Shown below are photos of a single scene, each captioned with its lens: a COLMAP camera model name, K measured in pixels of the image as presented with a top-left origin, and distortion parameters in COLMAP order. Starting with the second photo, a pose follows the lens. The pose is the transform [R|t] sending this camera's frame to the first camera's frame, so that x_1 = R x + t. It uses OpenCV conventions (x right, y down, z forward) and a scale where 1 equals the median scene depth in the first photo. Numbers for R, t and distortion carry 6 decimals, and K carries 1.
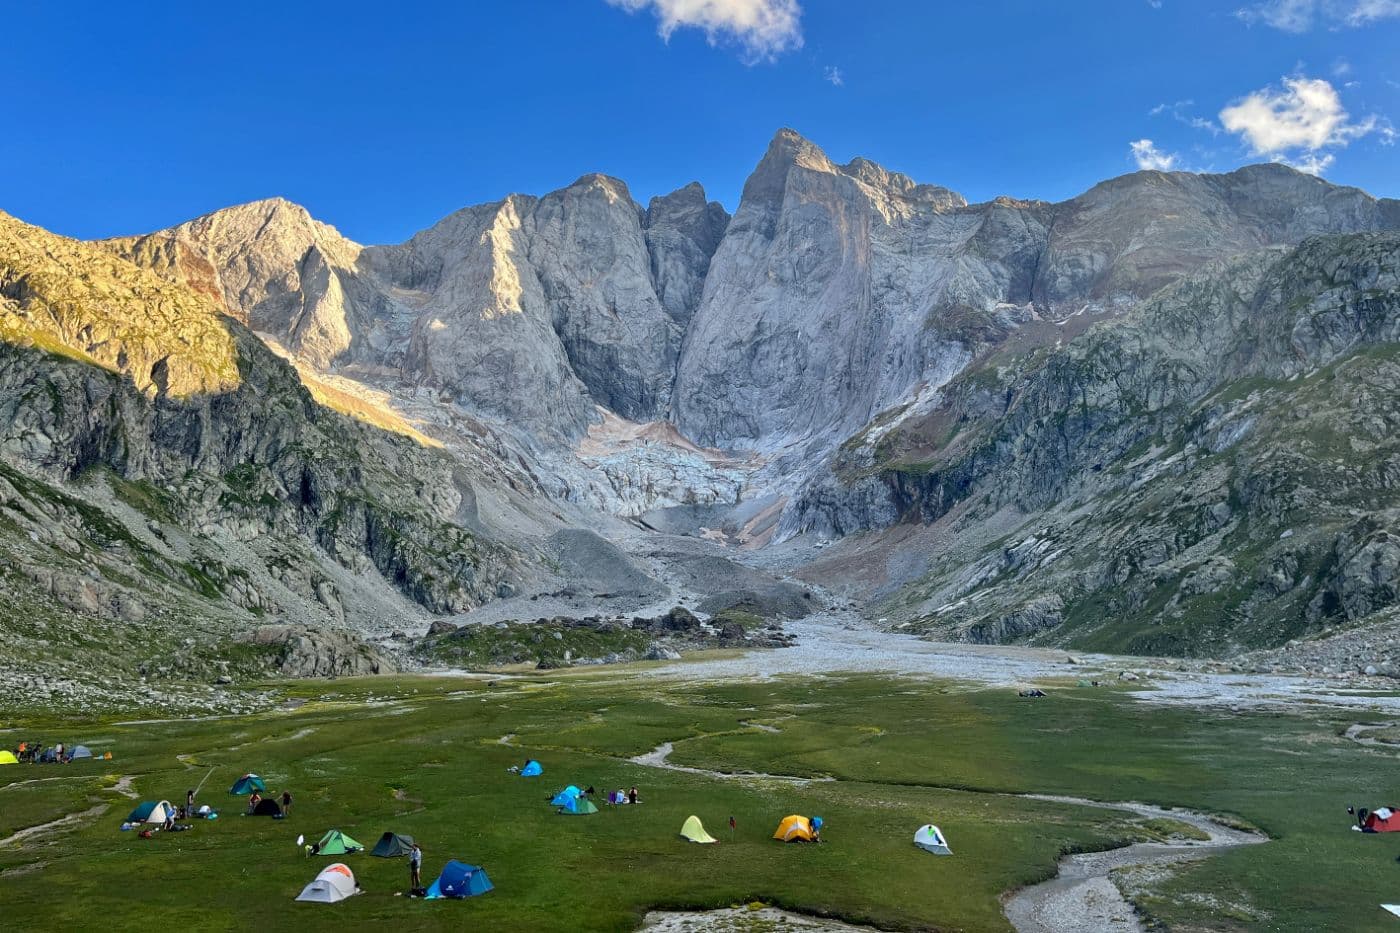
lens RADIAL K [[1193.1, 0, 677.6], [0, 1193.1, 463.1], [0, 0, 1]] dist [0.079639, 0.002527]
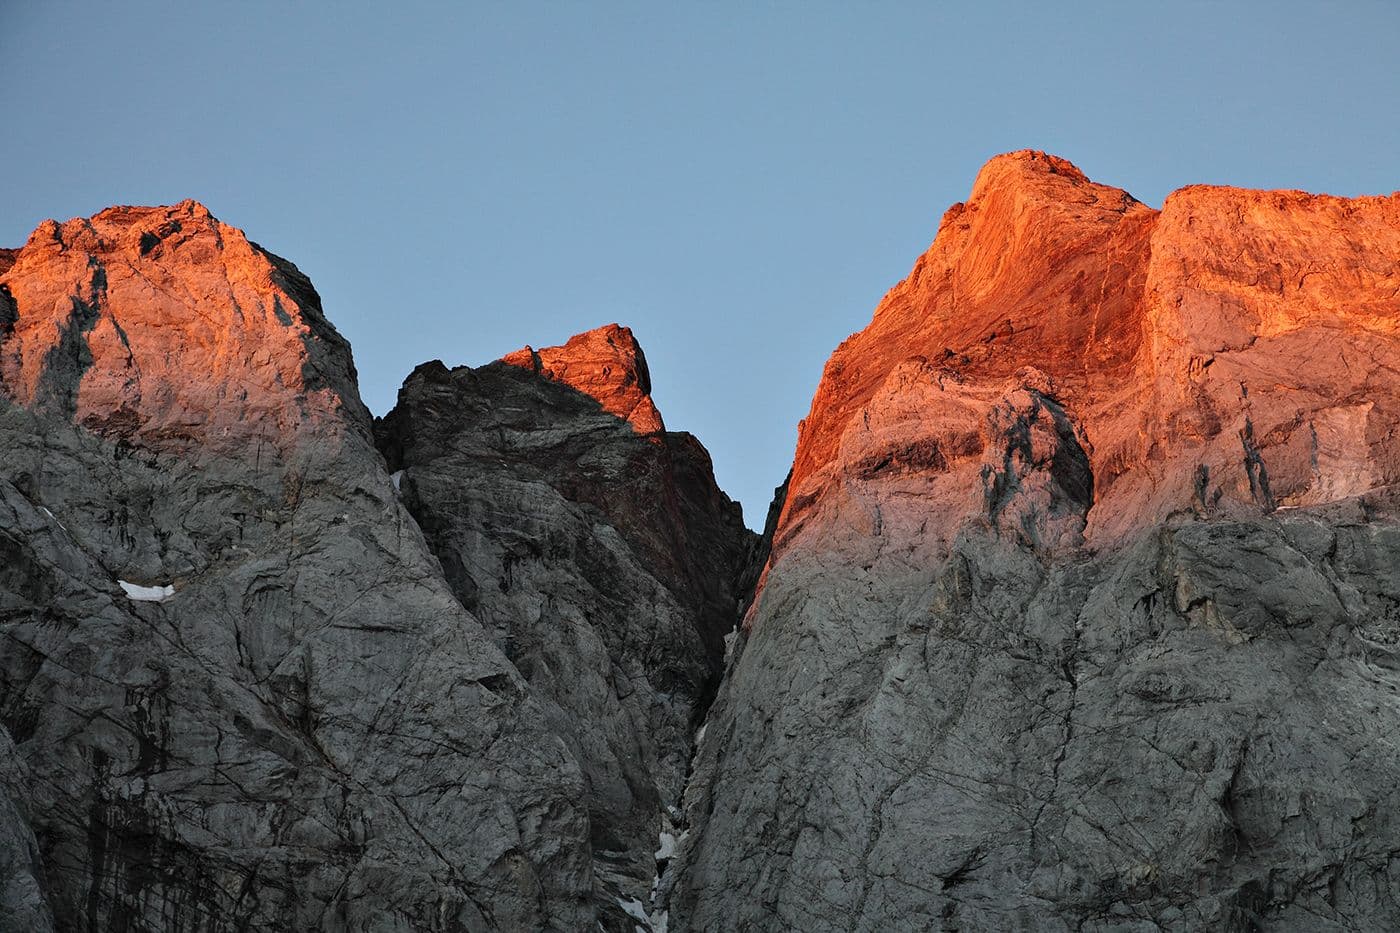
lens RADIAL K [[2958.5, 0, 705.7], [0, 2958.5, 495.1], [0, 0, 1]] dist [0.407671, 0.000000]
pose [[0.966159, 0.131331, 0.222012, -0.101999], [-0.031016, 0.913588, -0.405456, 0.019189], [-0.256076, 0.384849, 0.886745, 0.610349]]
